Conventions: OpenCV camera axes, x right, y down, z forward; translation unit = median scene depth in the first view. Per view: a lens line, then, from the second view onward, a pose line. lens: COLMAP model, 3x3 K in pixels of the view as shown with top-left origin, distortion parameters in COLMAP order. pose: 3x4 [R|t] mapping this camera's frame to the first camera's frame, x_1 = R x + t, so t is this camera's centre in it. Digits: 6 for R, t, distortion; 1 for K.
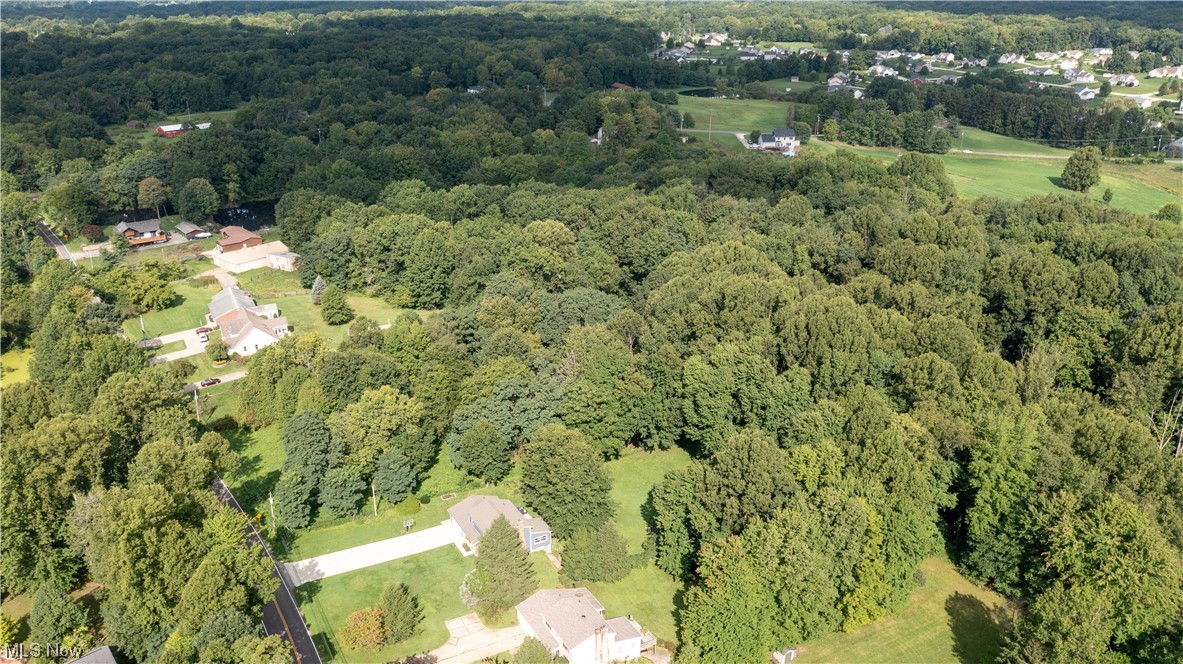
lens RADIAL K [[933.2, 0, 589.5], [0, 933.2, 326.9], [0, 0, 1]] dist [-0.014132, 0.004137]
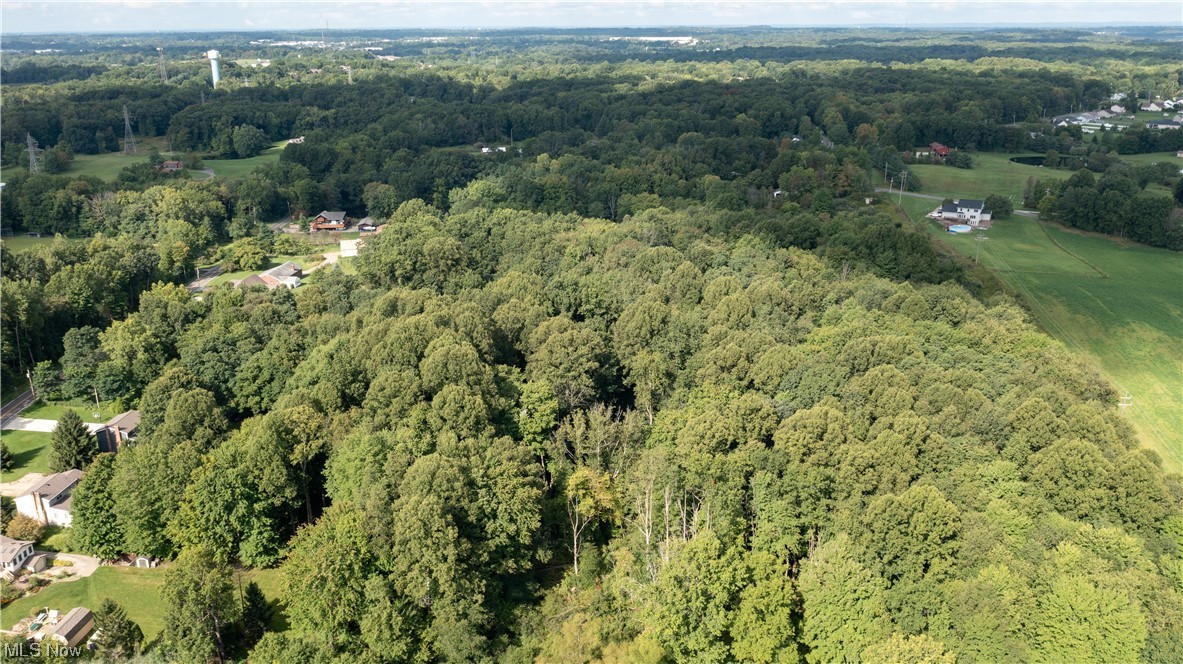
lens RADIAL K [[933.2, 0, 590.5], [0, 933.2, 331.6], [0, 0, 1]] dist [-0.014132, 0.004137]
pose [[0.834876, 0.175148, -0.521829, 0.694025], [-0.197769, 0.980168, 0.012575, -0.047401], [0.513682, 0.092703, 0.852957, 0.106374]]
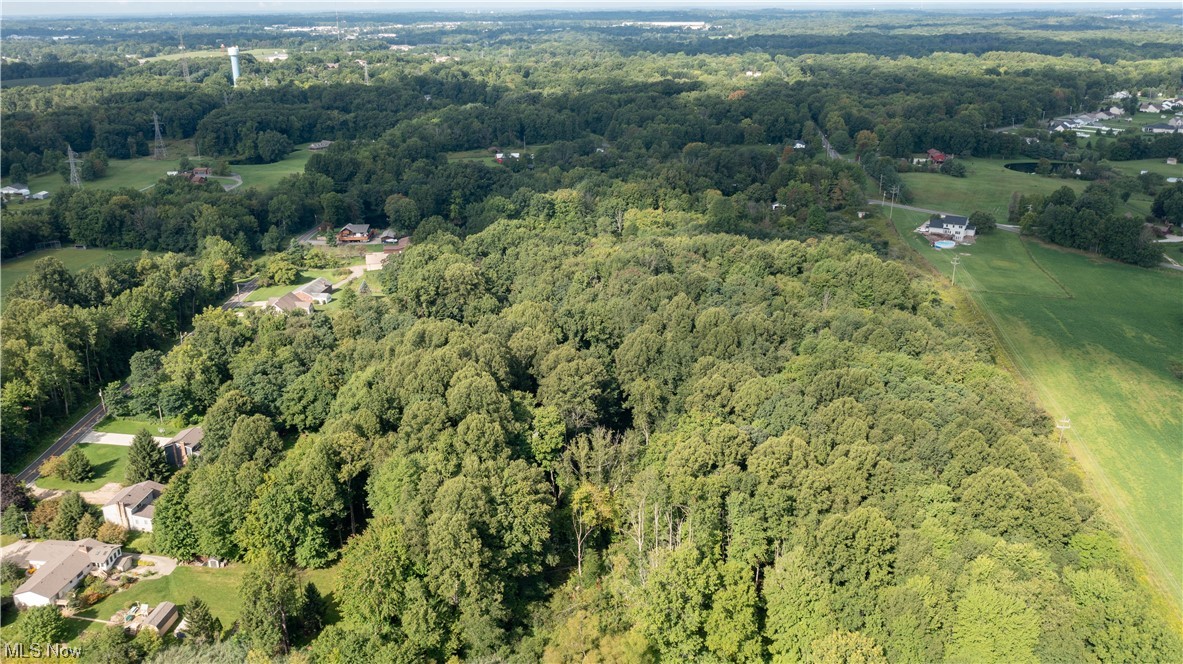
lens RADIAL K [[933.2, 0, 590.7], [0, 933.2, 333.9], [0, 0, 1]] dist [-0.014132, 0.004137]
pose [[0.827651, 0.188886, -0.528503, 0.751692], [-0.200237, 0.979073, 0.036342, -0.096002], [0.524307, 0.075747, 0.848153, 0.009692]]
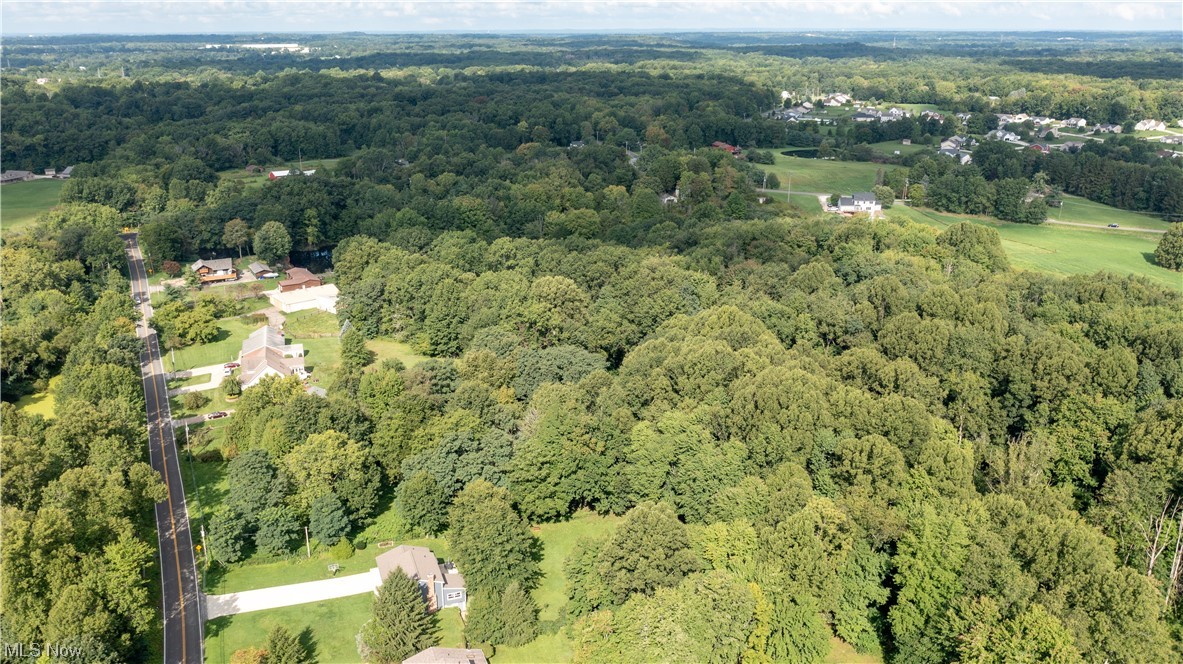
lens RADIAL K [[933.2, 0, 588.8], [0, 933.2, 328.9], [0, 0, 1]] dist [-0.014132, 0.004137]
pose [[0.987834, 0.052611, -0.146345, 0.131470], [-0.060440, 0.996940, -0.049571, -0.009334], [0.143289, 0.057813, 0.987991, 0.012429]]
